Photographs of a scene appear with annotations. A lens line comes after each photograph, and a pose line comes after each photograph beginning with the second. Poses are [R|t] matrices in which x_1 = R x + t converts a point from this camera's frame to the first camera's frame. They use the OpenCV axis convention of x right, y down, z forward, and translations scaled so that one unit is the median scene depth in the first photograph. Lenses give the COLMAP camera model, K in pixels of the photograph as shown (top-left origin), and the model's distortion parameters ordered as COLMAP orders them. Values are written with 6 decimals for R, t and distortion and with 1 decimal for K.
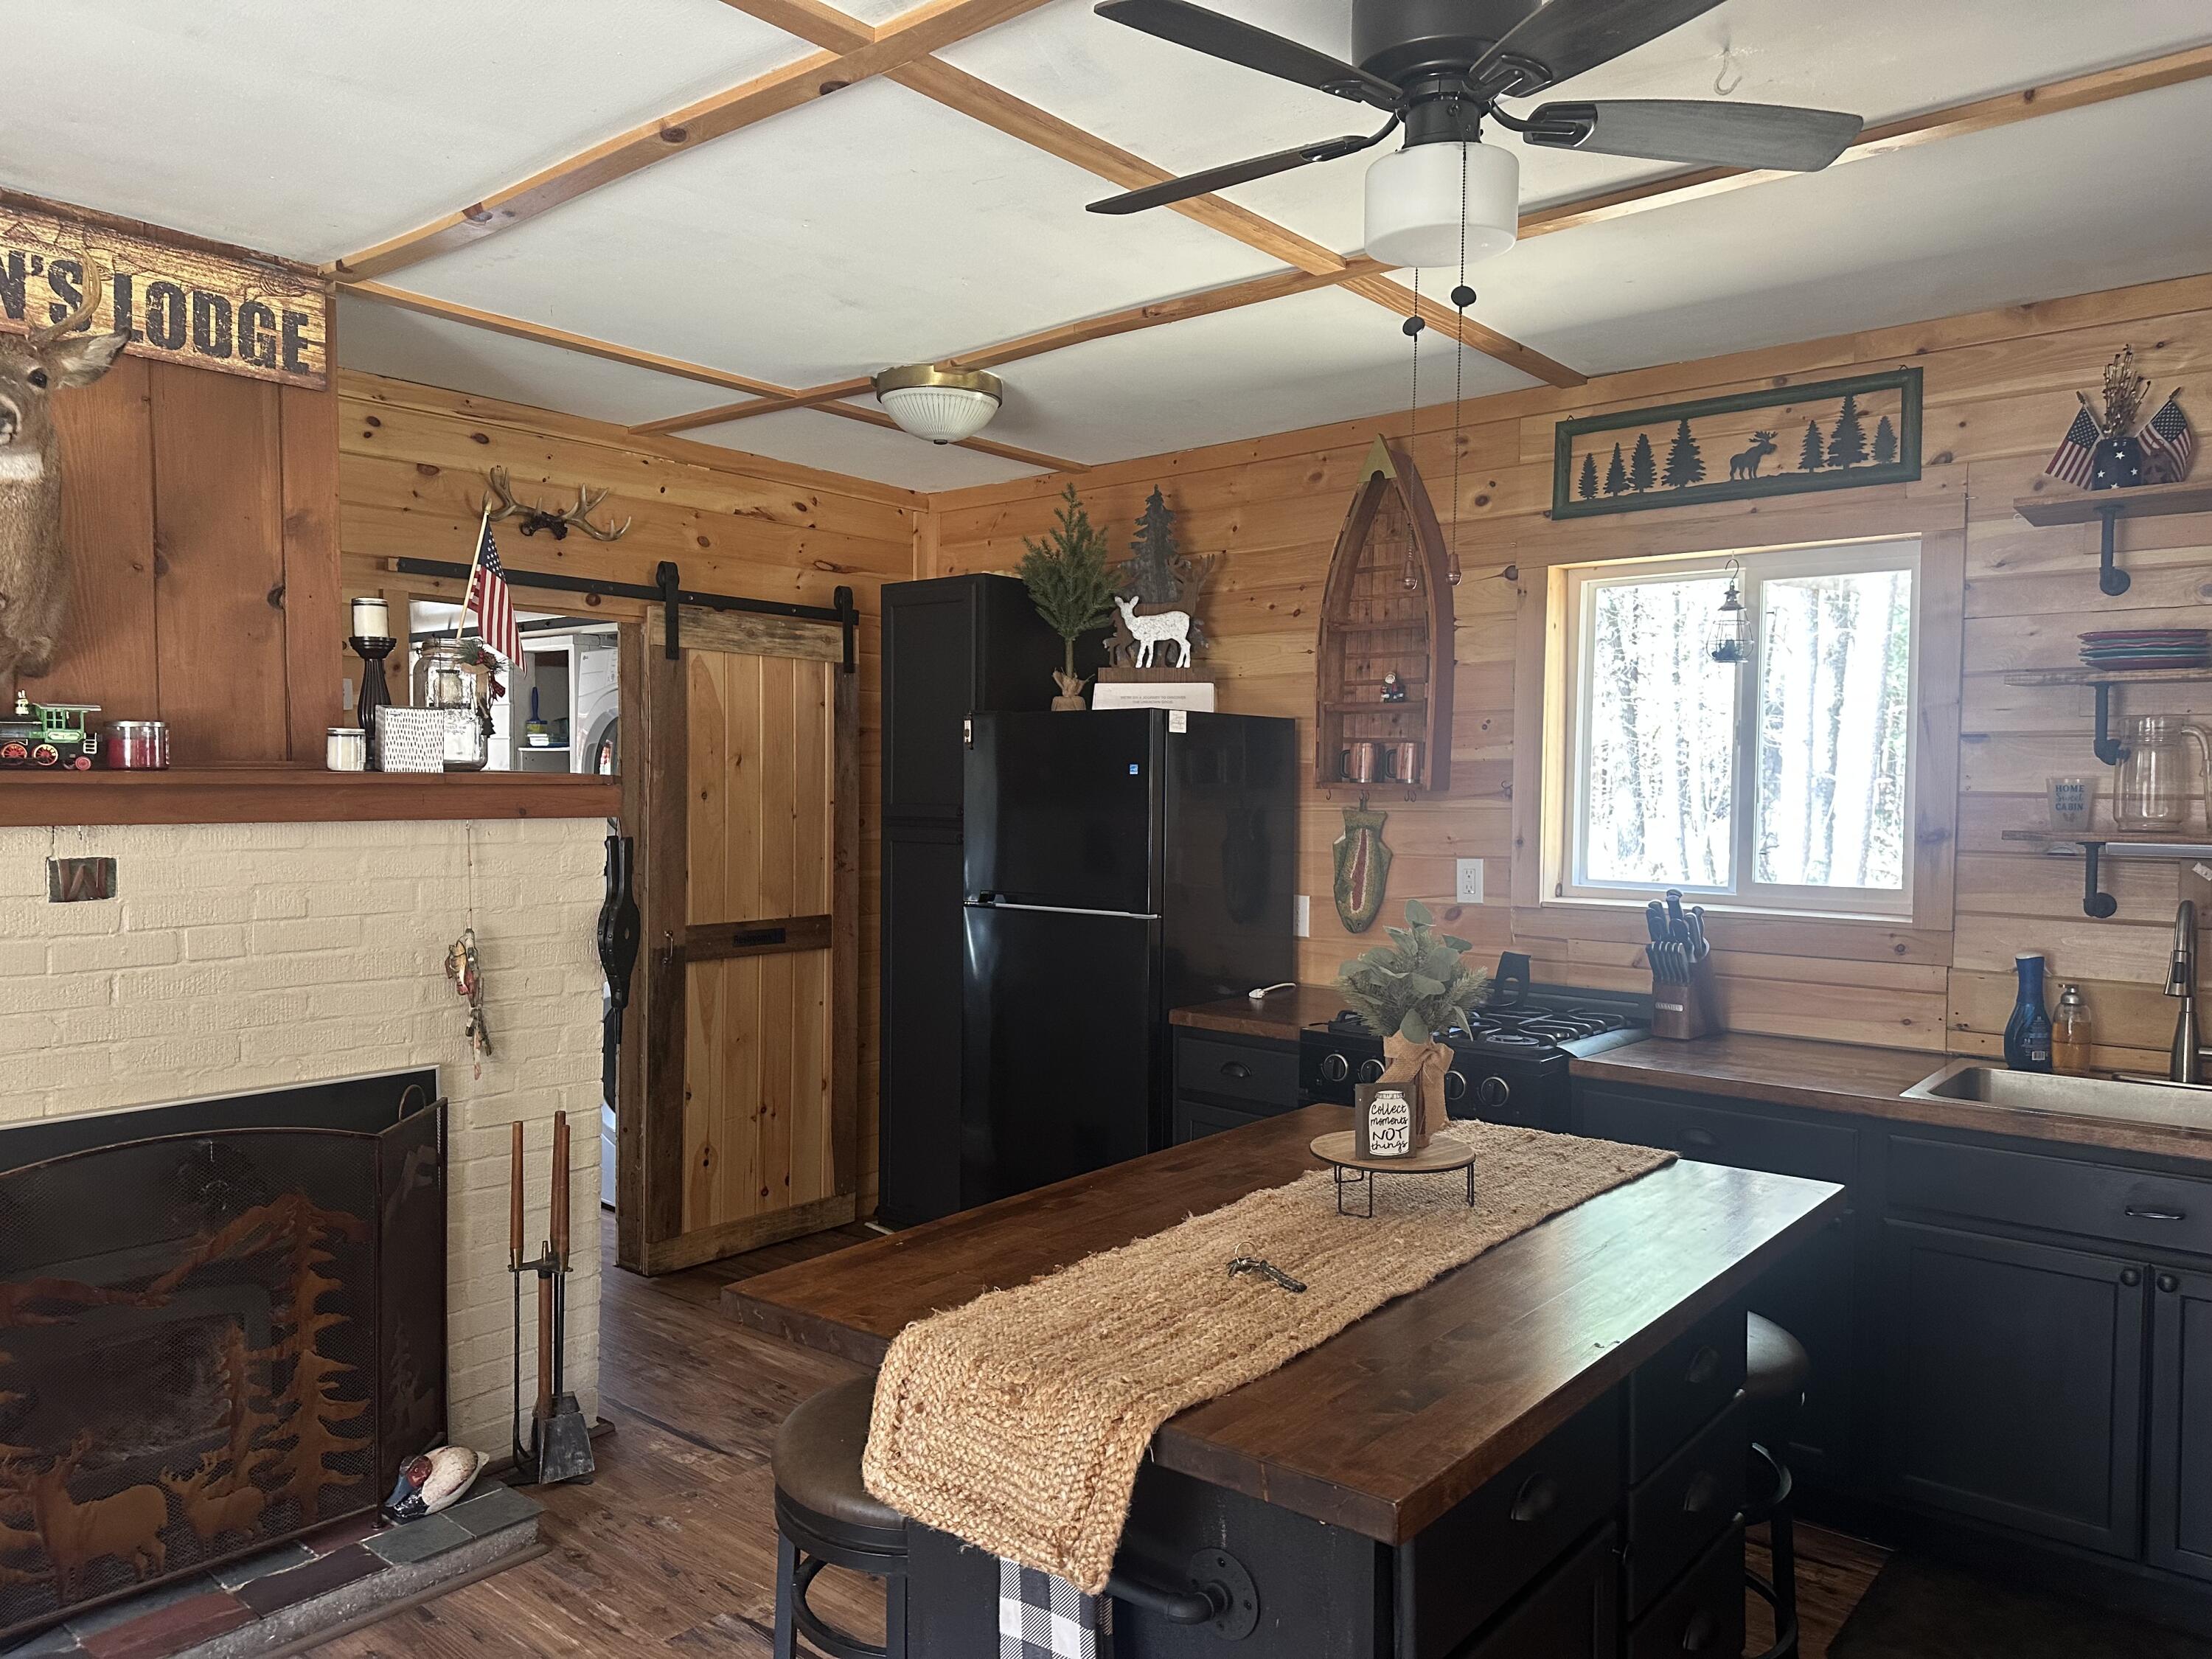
lens RADIAL K [[1567.6, 0, 1112.7], [0, 1567.6, 841.0], [0, 0, 1]] dist [0.103526, -0.147825]
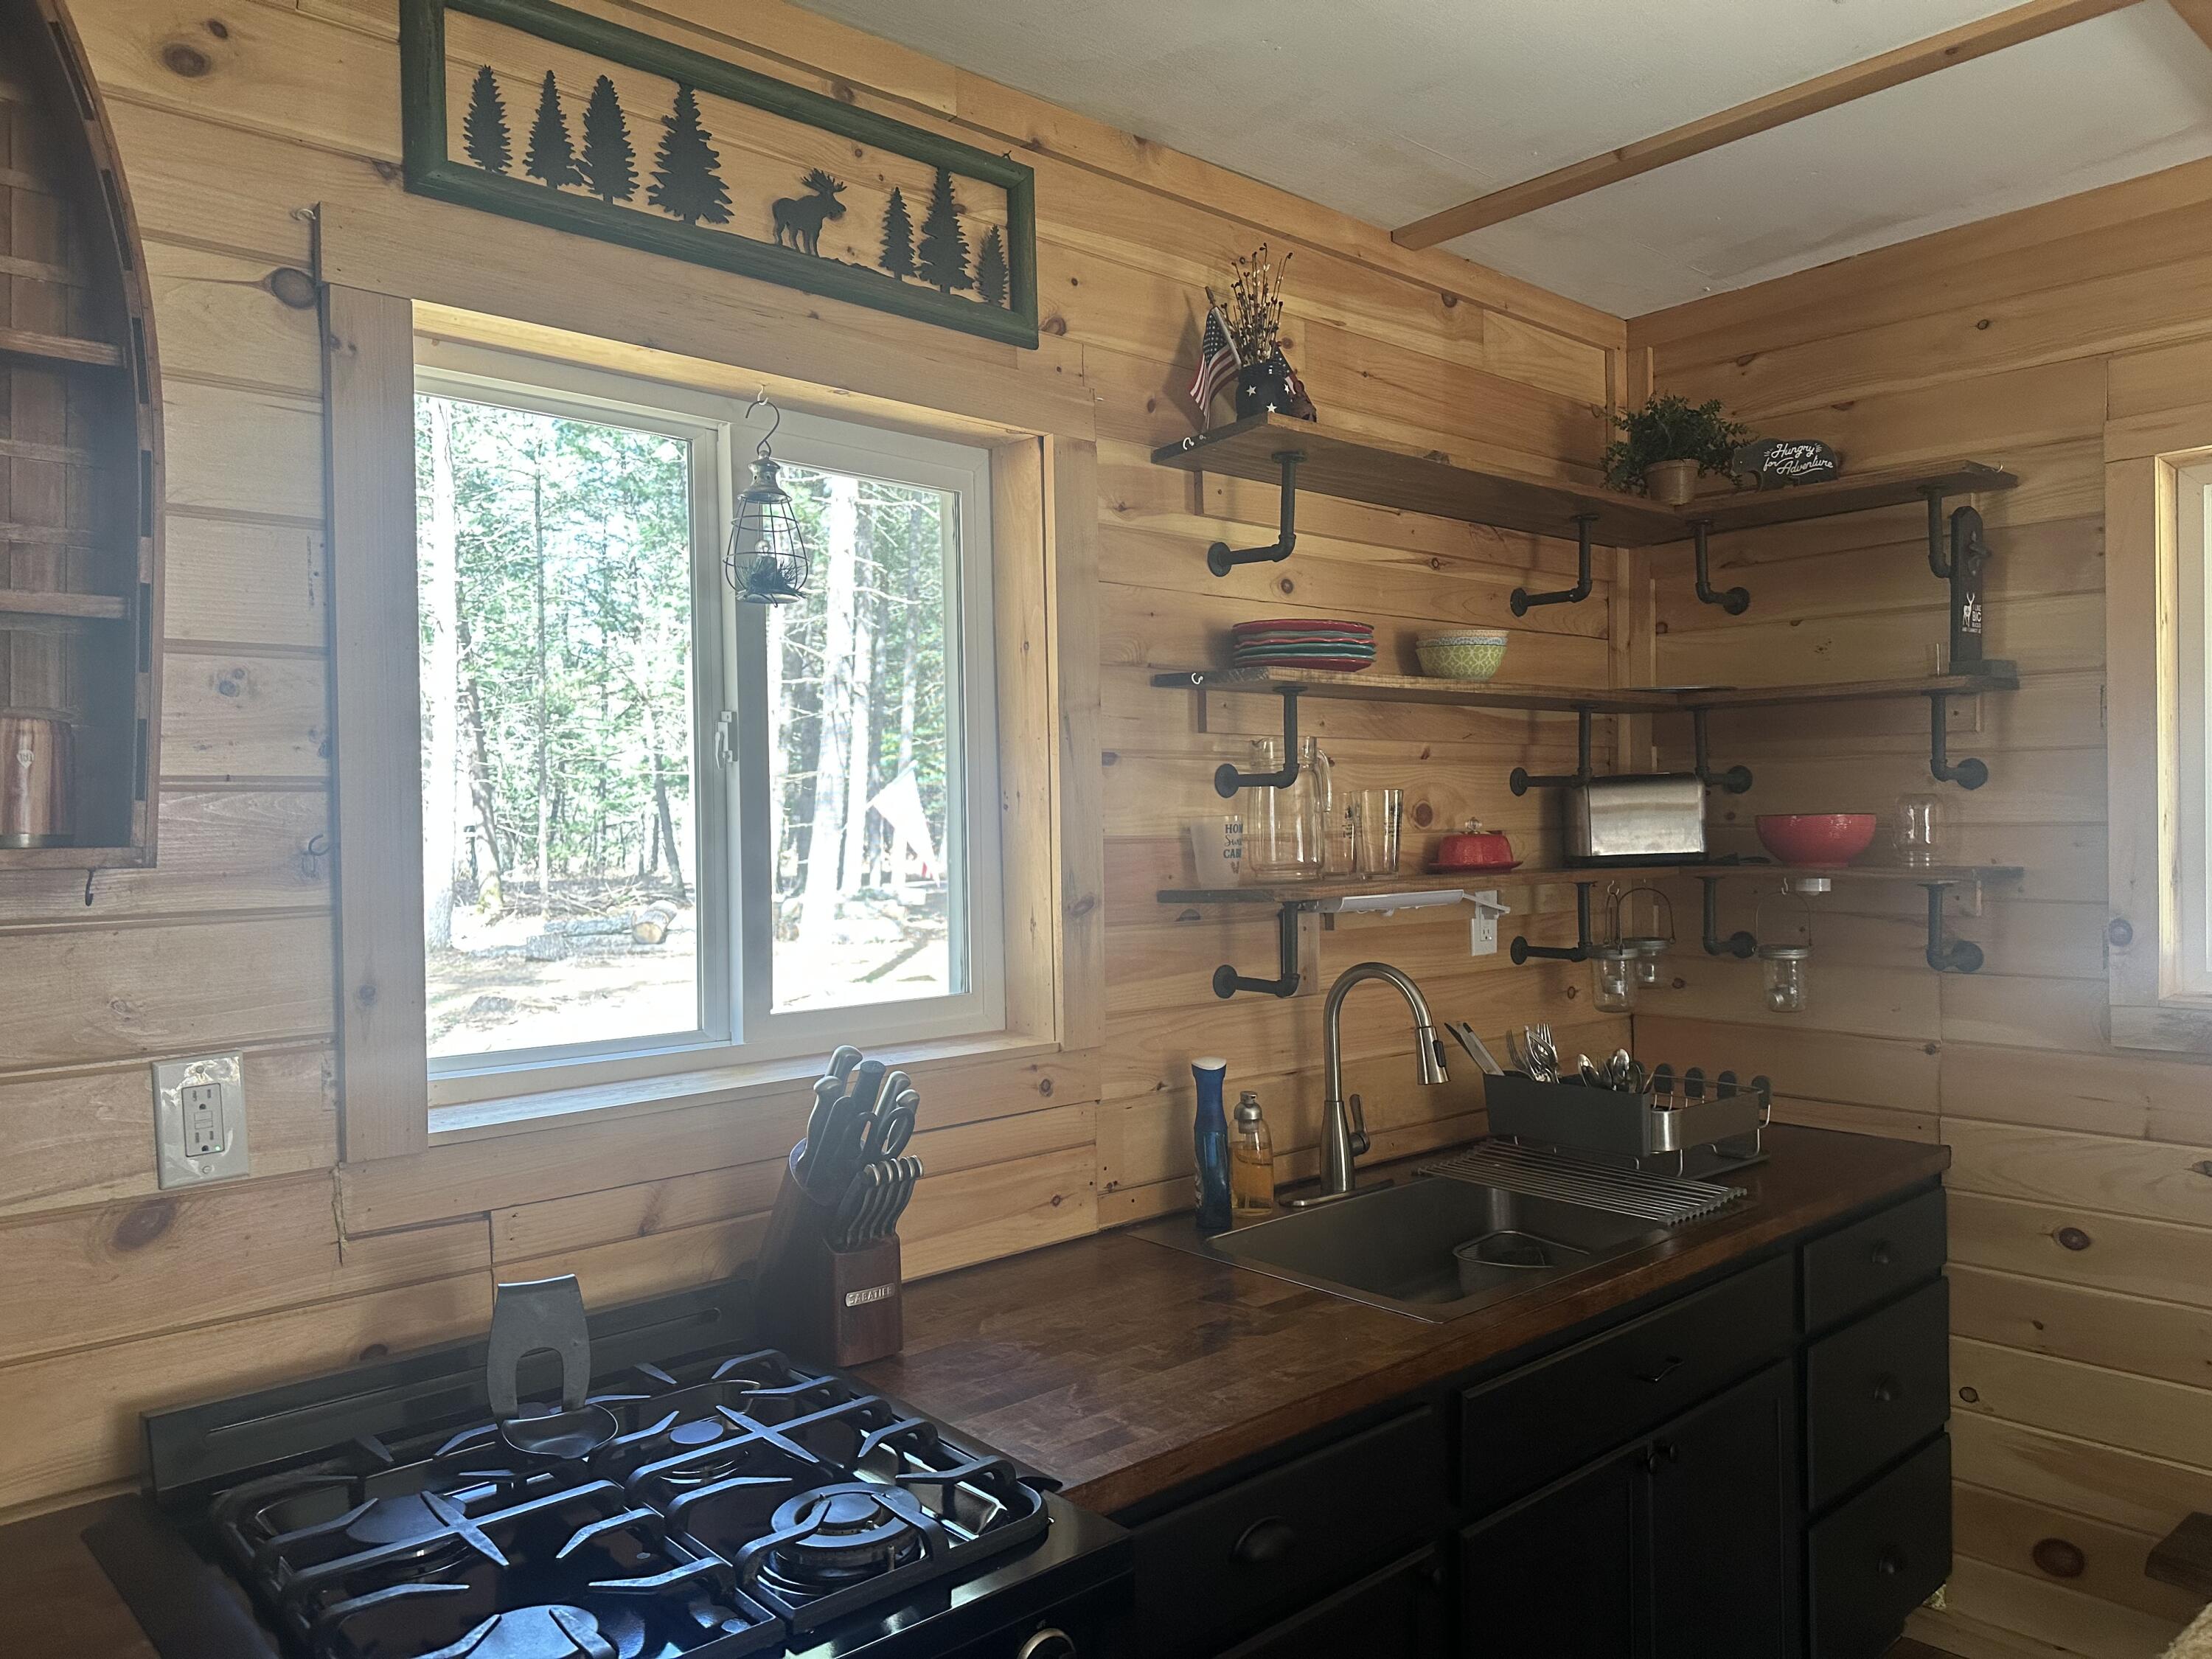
lens RADIAL K [[1569.3, 0, 1108.9], [0, 1569.3, 842.4], [0, 0, 1]] dist [0.038138, -0.052546]
pose [[0.141562, -0.026443, 0.989576, -0.117527], [0.048981, 0.998606, 0.019677, -0.041028], [-0.988717, 0.045685, 0.142660, 0.903188]]
